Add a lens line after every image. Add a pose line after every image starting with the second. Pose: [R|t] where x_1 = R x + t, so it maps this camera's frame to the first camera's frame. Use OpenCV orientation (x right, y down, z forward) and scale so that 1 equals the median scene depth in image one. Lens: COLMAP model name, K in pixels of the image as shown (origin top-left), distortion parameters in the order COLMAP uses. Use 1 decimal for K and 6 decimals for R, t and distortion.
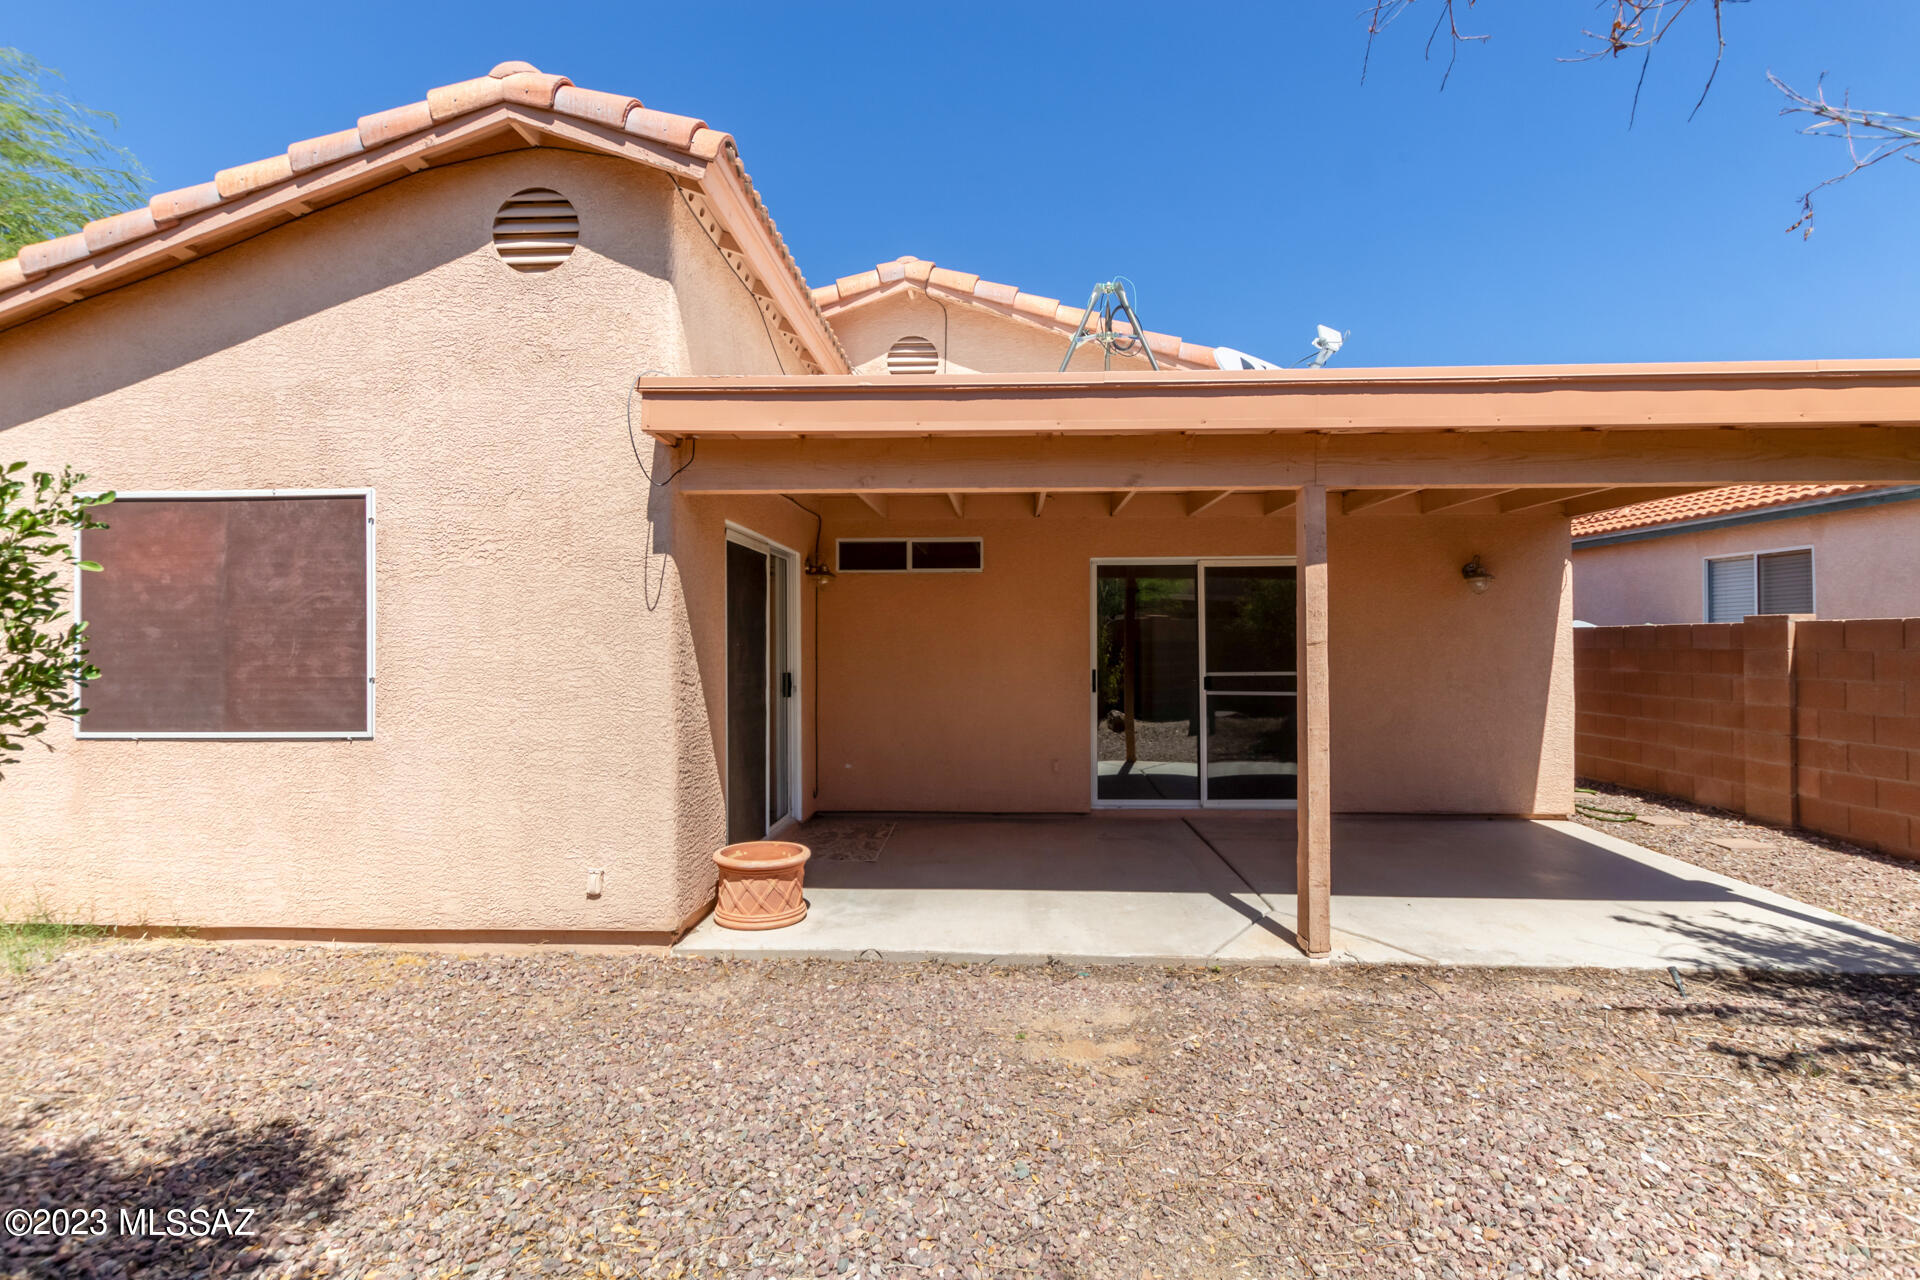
lens RADIAL K [[878.3, 0, 958.3], [0, 878.3, 639.6], [0, 0, 1]] dist [0.005789, -0.002483]
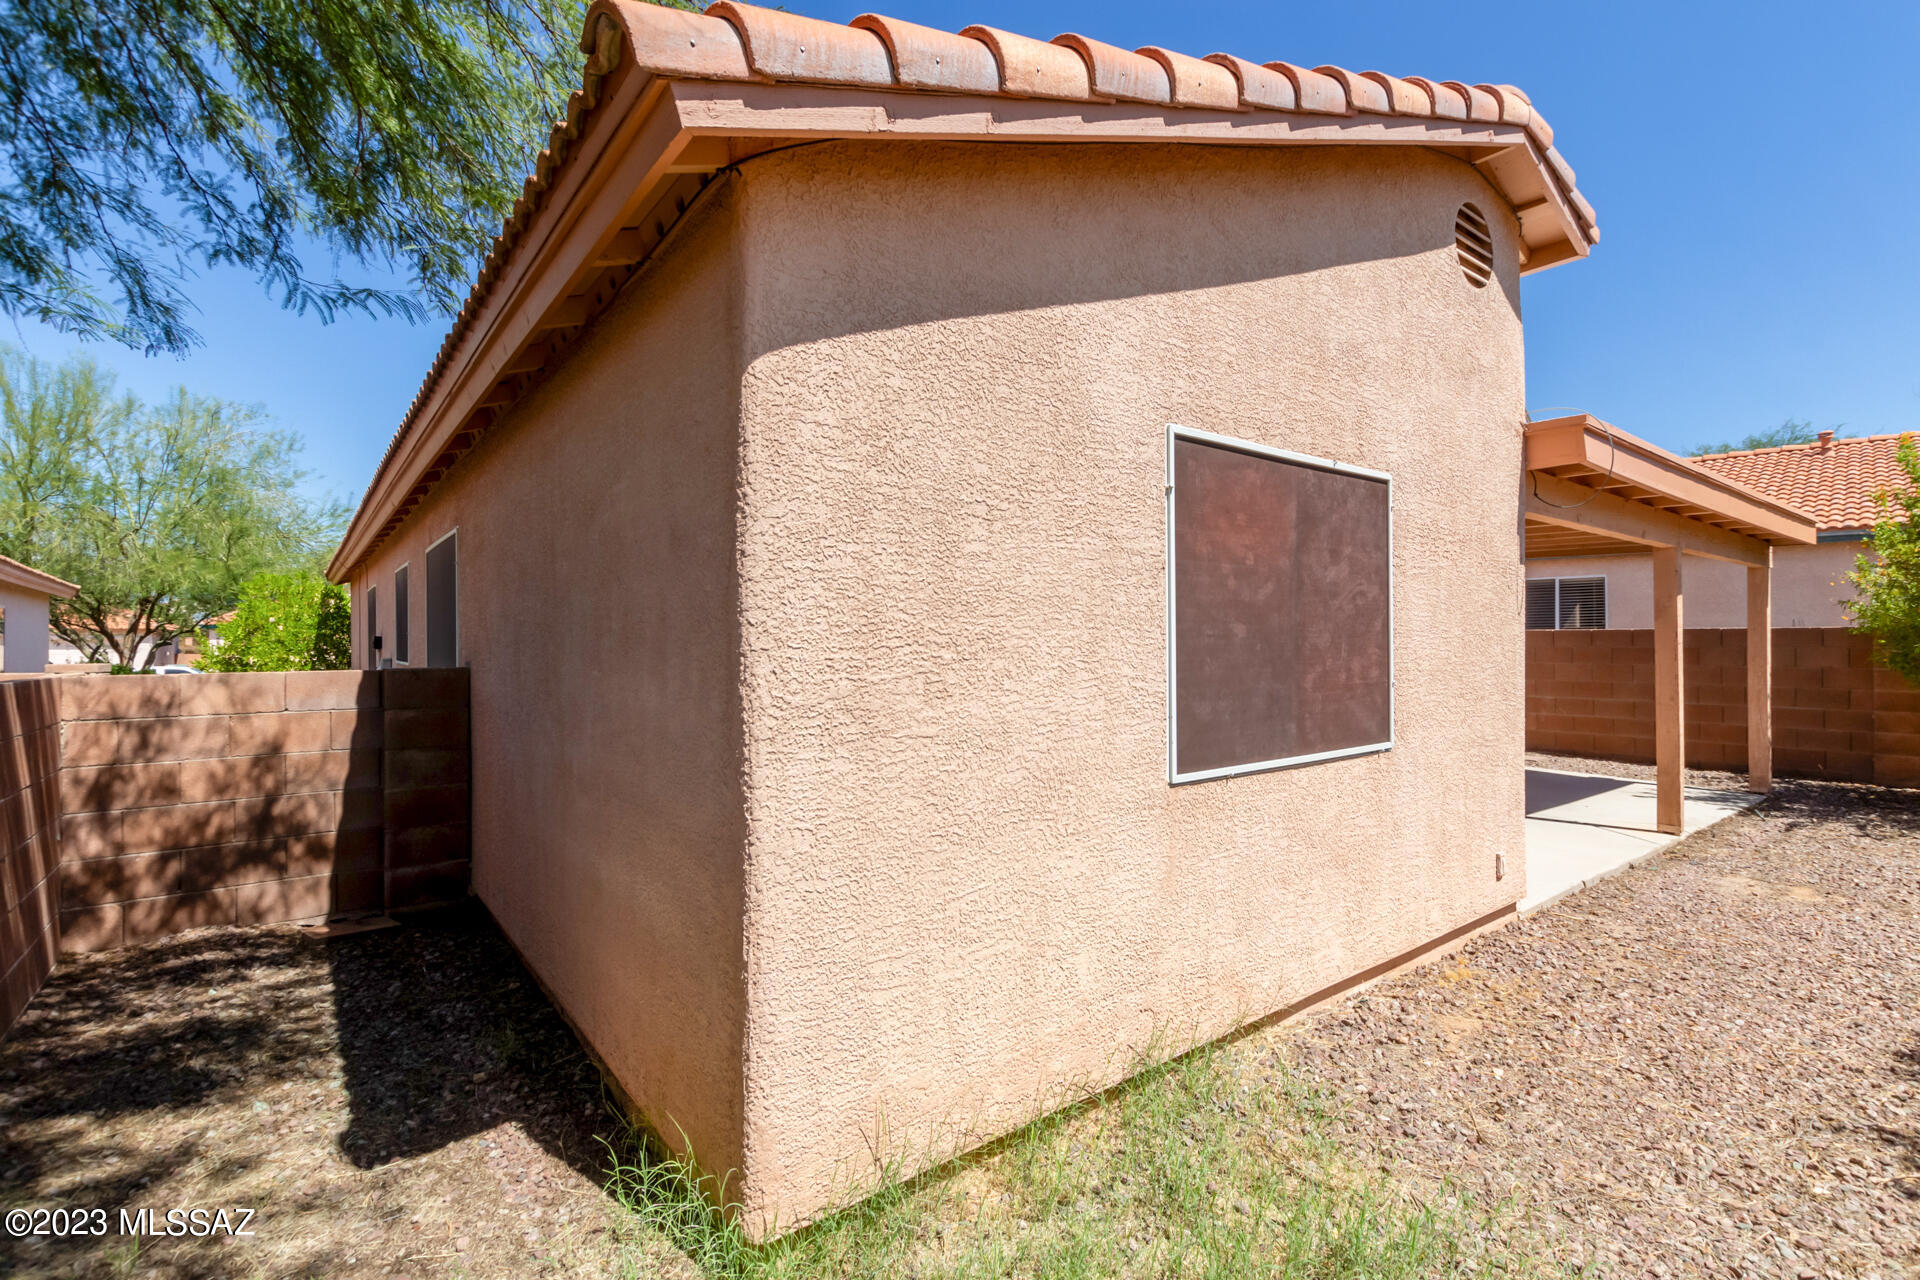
lens RADIAL K [[878.3, 0, 965.3], [0, 878.3, 644.5], [0, 0, 1]] dist [0.005789, -0.002483]
pose [[0.749245, -0.002880, 0.662287, -1.593330], [0.001736, 0.999996, 0.002384, 0.001701], [-0.662291, -0.000636, 0.749247, 0.607092]]
